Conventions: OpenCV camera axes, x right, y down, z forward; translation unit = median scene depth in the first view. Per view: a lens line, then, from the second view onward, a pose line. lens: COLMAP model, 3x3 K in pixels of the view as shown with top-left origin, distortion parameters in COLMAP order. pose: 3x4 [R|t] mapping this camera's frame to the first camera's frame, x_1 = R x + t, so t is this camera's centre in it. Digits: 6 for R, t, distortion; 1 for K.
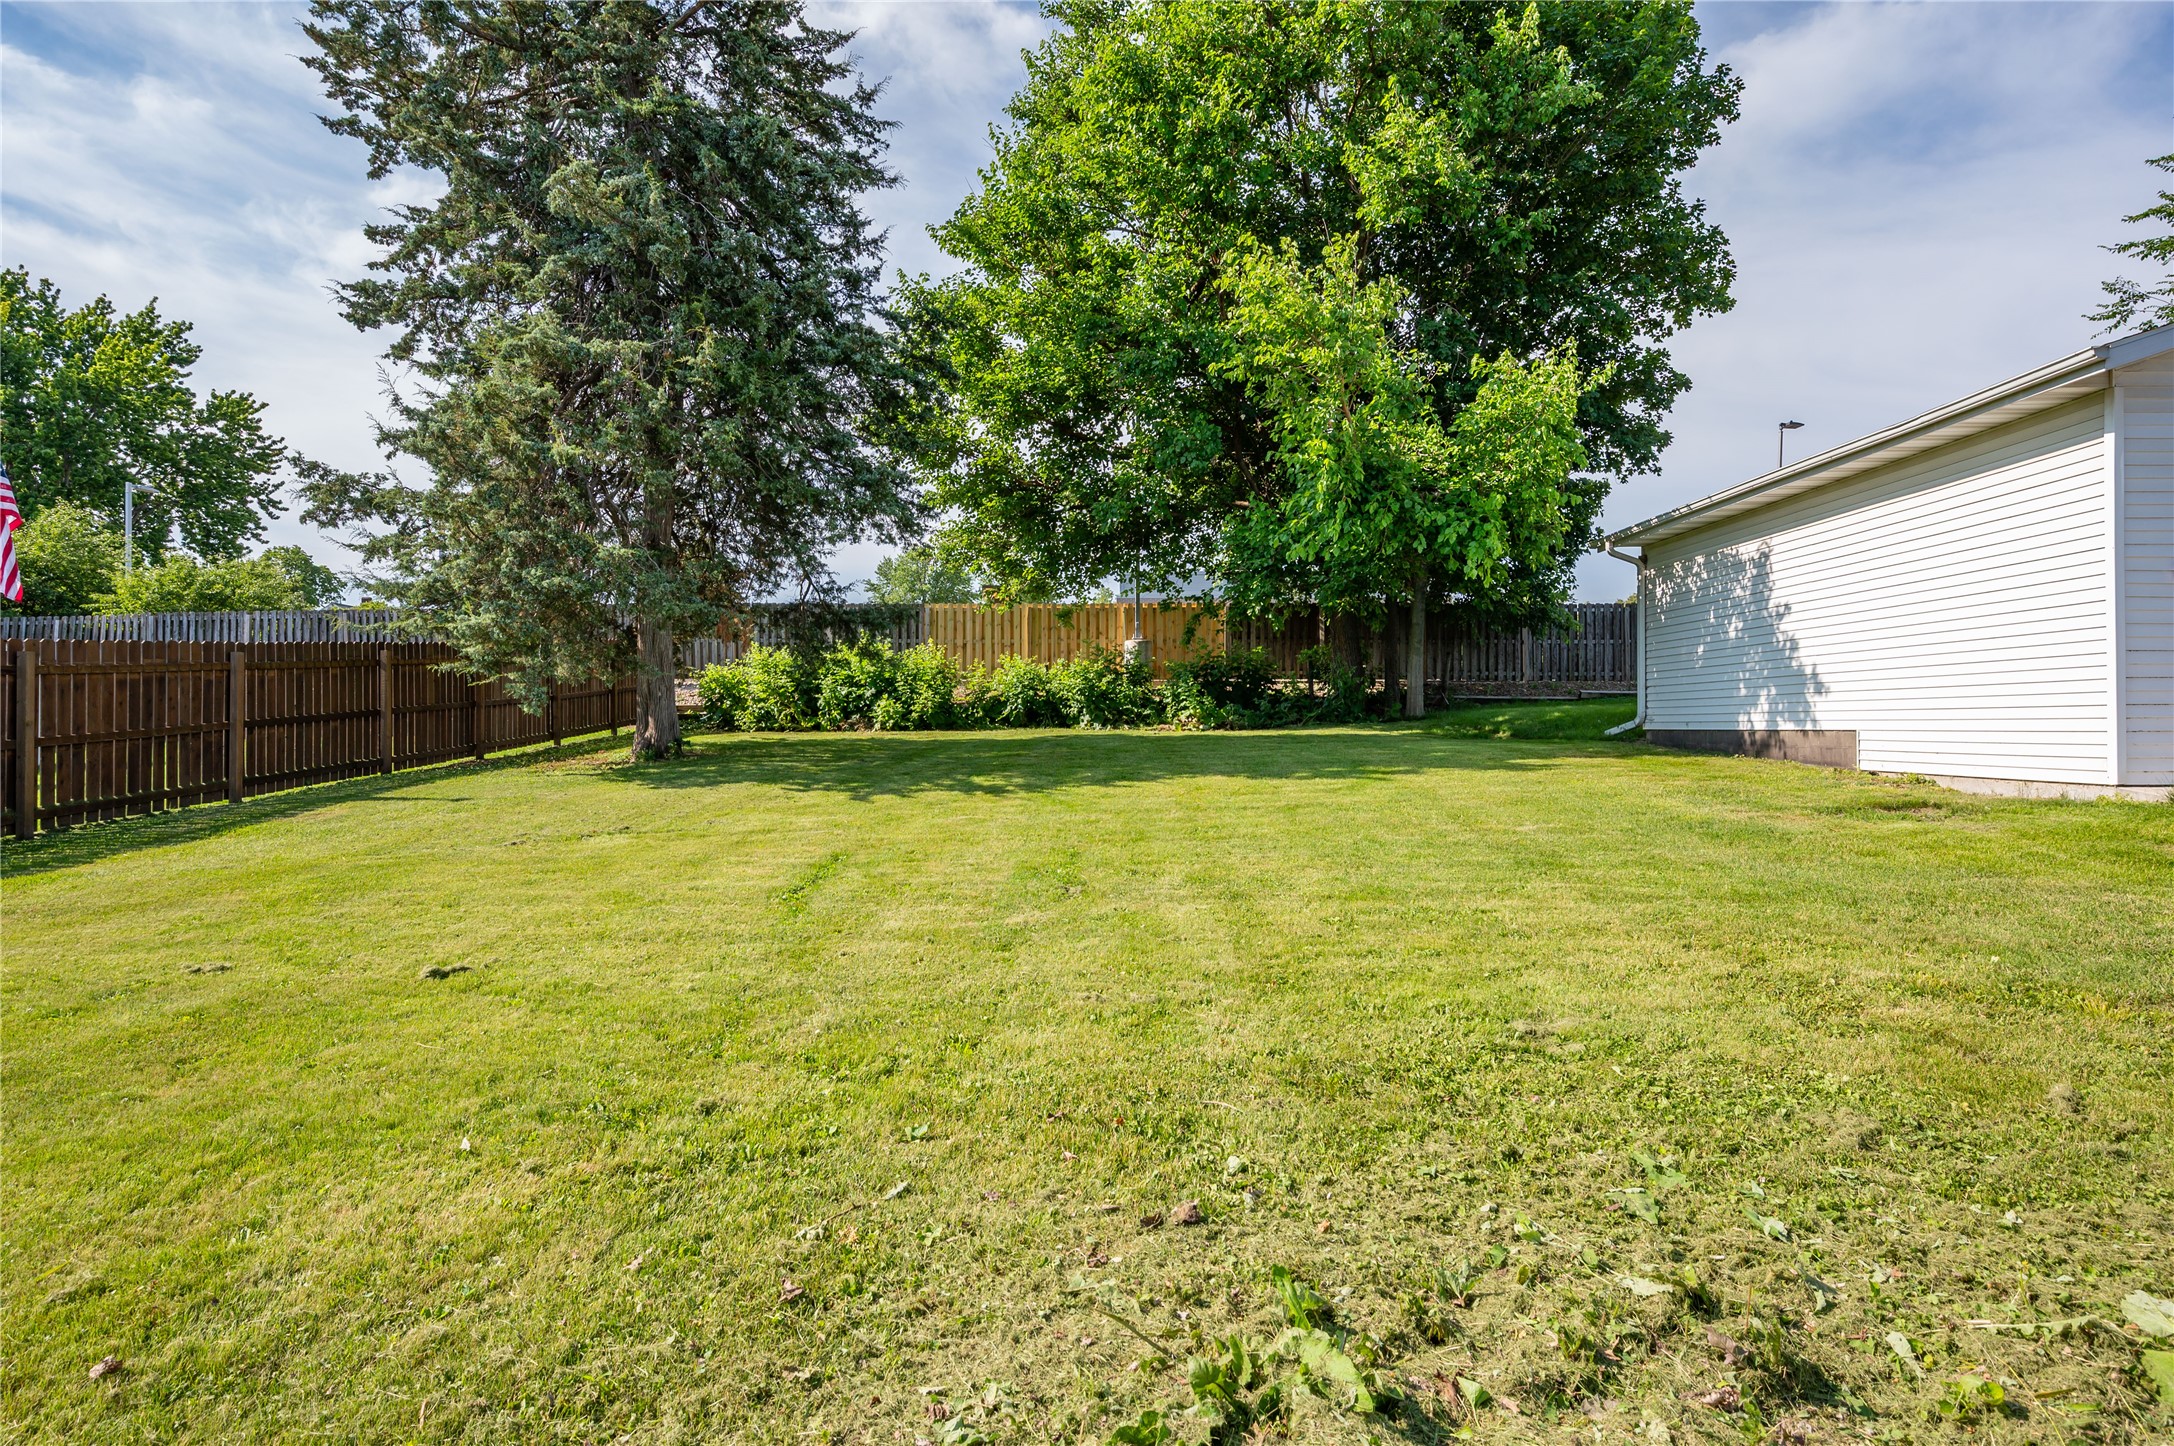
lens RADIAL K [[1096.4, 0, 1084.0], [0, 1096.4, 721.3], [0, 0, 1]] dist [-0.009319, 0.002328]
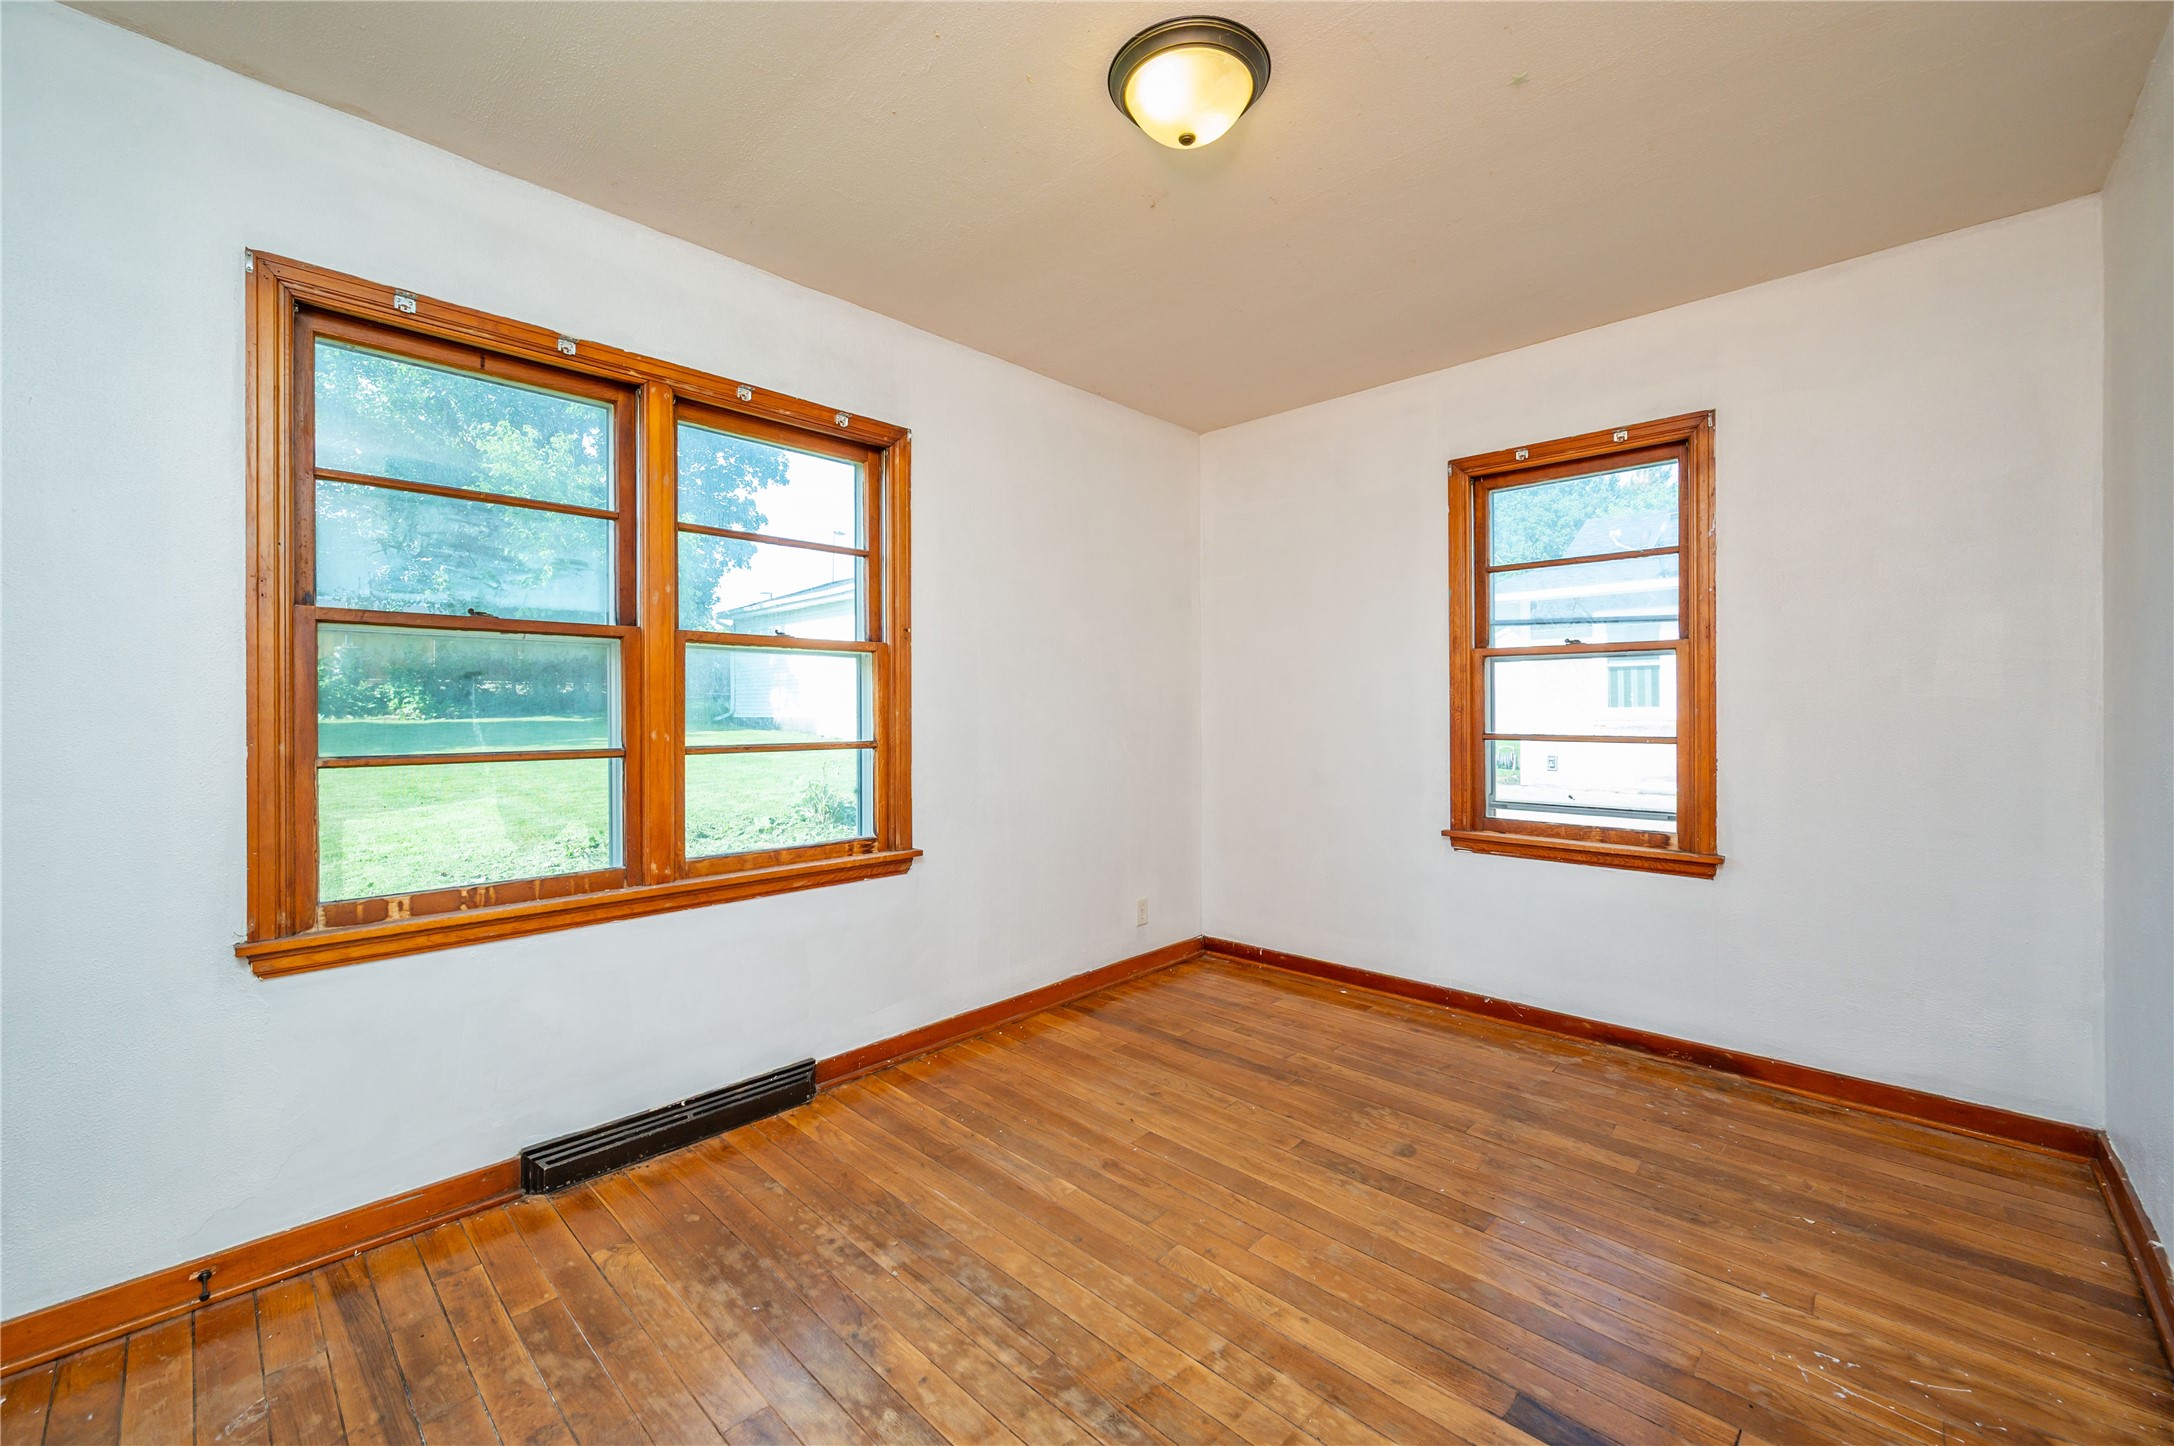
lens RADIAL K [[860.4, 0, 1091.6], [0, 860.4, 710.5], [0, 0, 1]] dist [-0.001739, 0.000609]
pose [[0.664518, -0.002795, 0.747267, -0.144322], [0.001694, 0.999996, 0.002234, -0.003573], [-0.747270, -0.000218, 0.664520, -0.332782]]
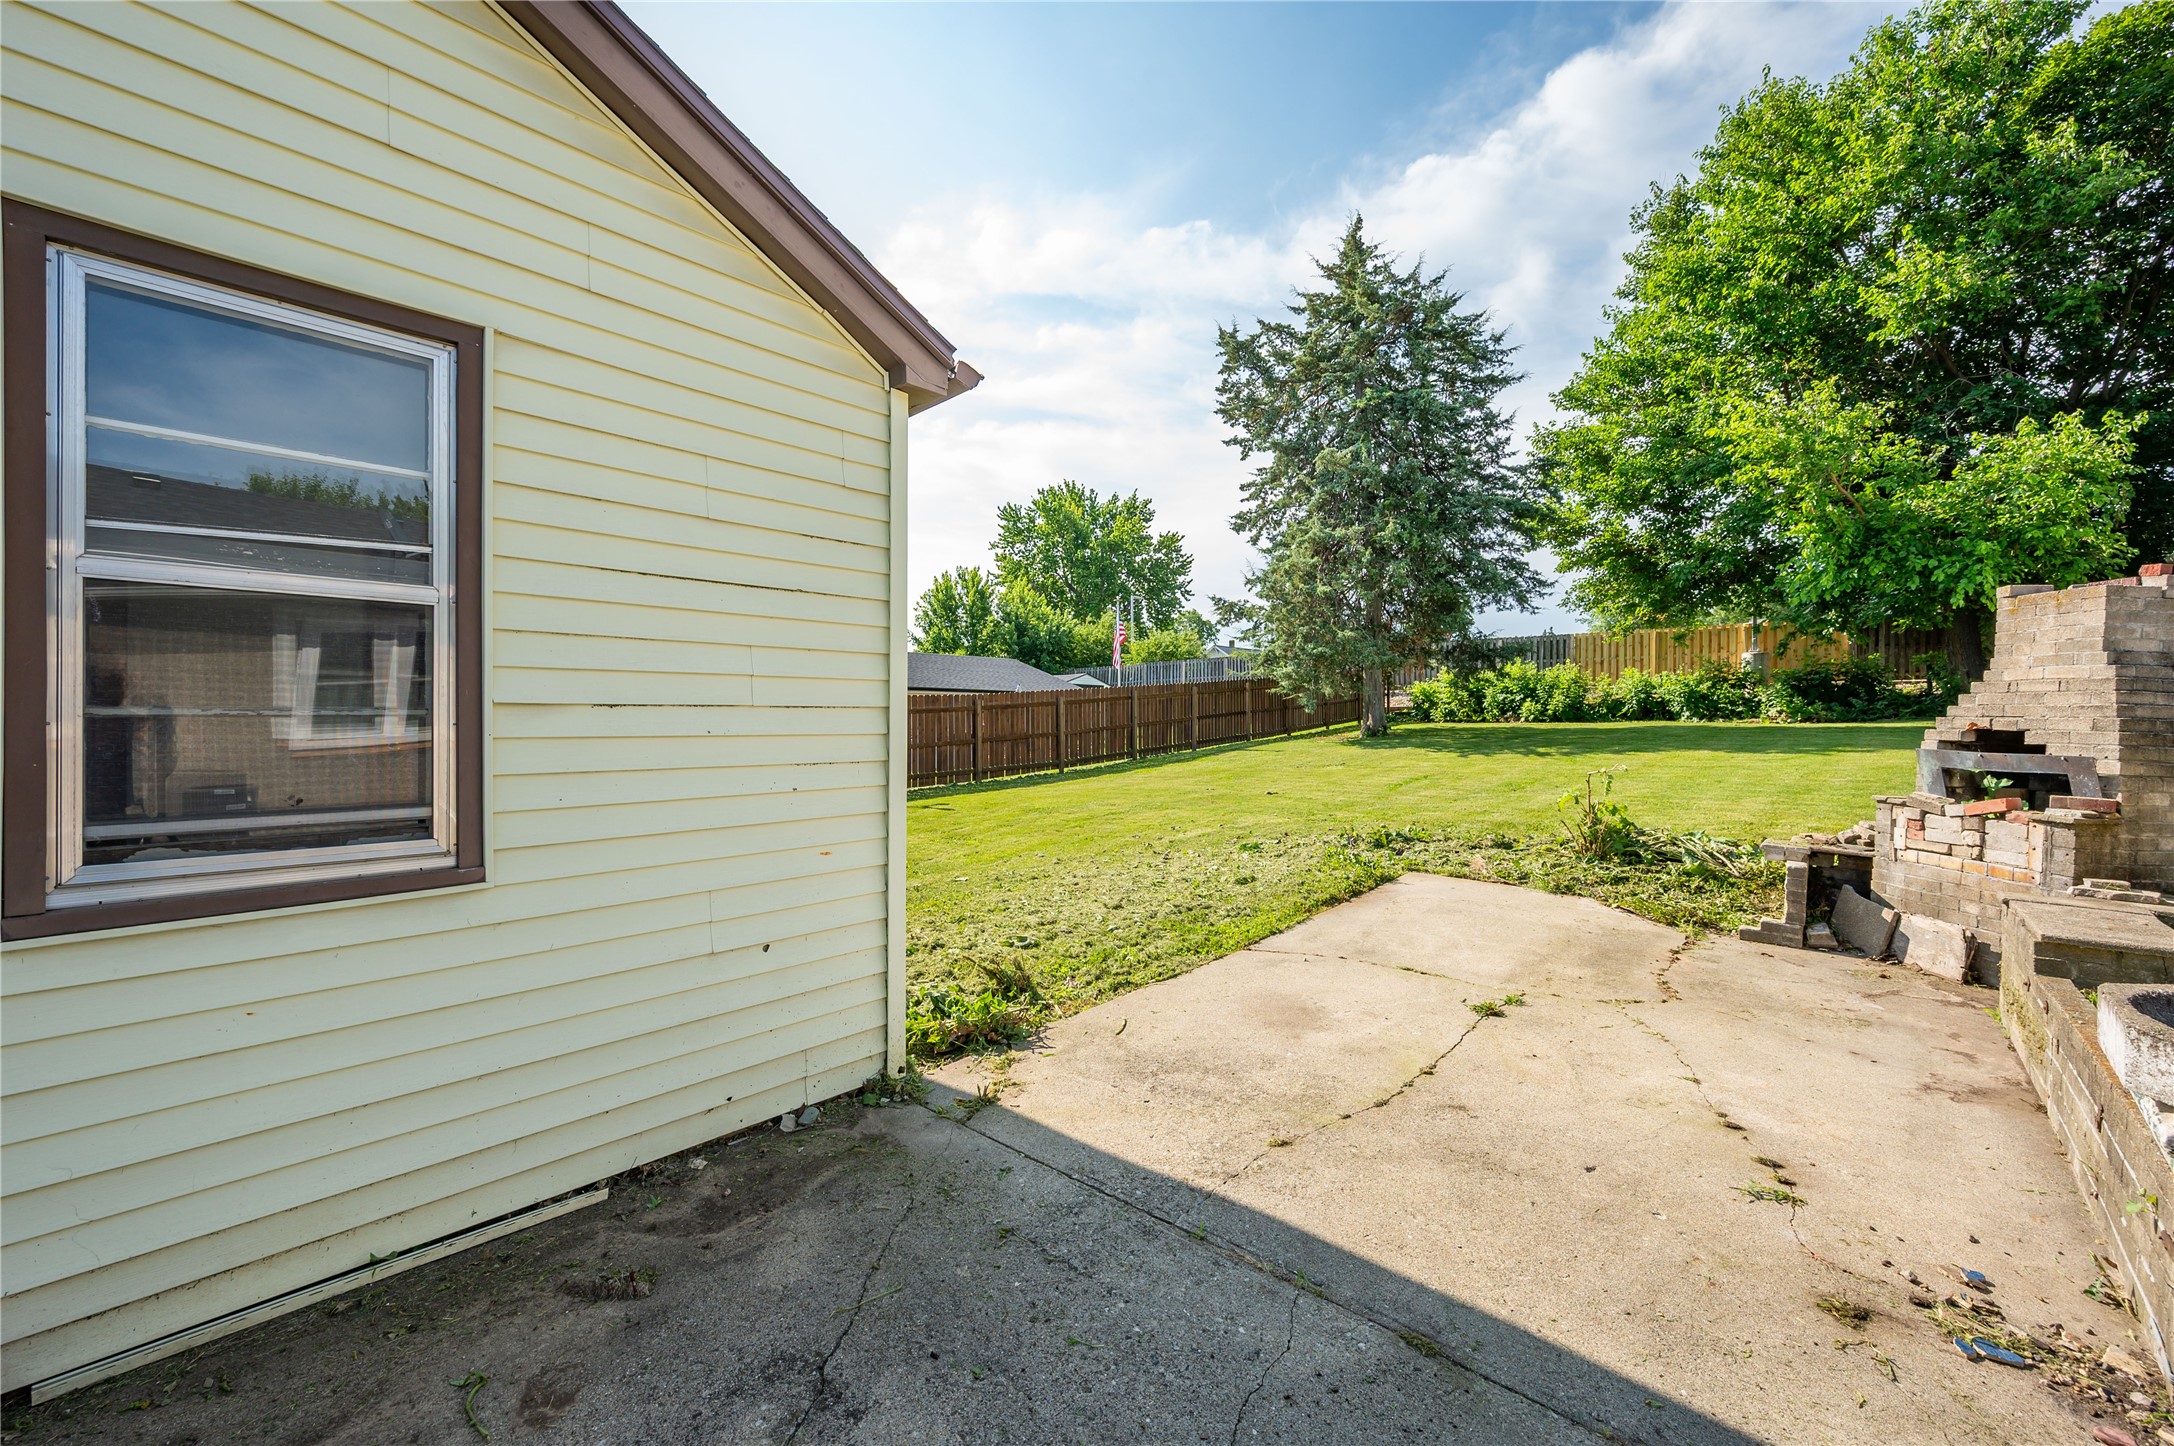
lens RADIAL K [[860.4, 0, 1095.1], [0, 860.4, 722.7], [0, 0, 1]] dist [-0.001739, 0.000609]
pose [[0.741560, 0.003736, -0.670876, 0.187793], [0.001043, 0.999977, 0.006721, 0.000346], [0.670886, -0.005683, 0.741539, -0.315265]]
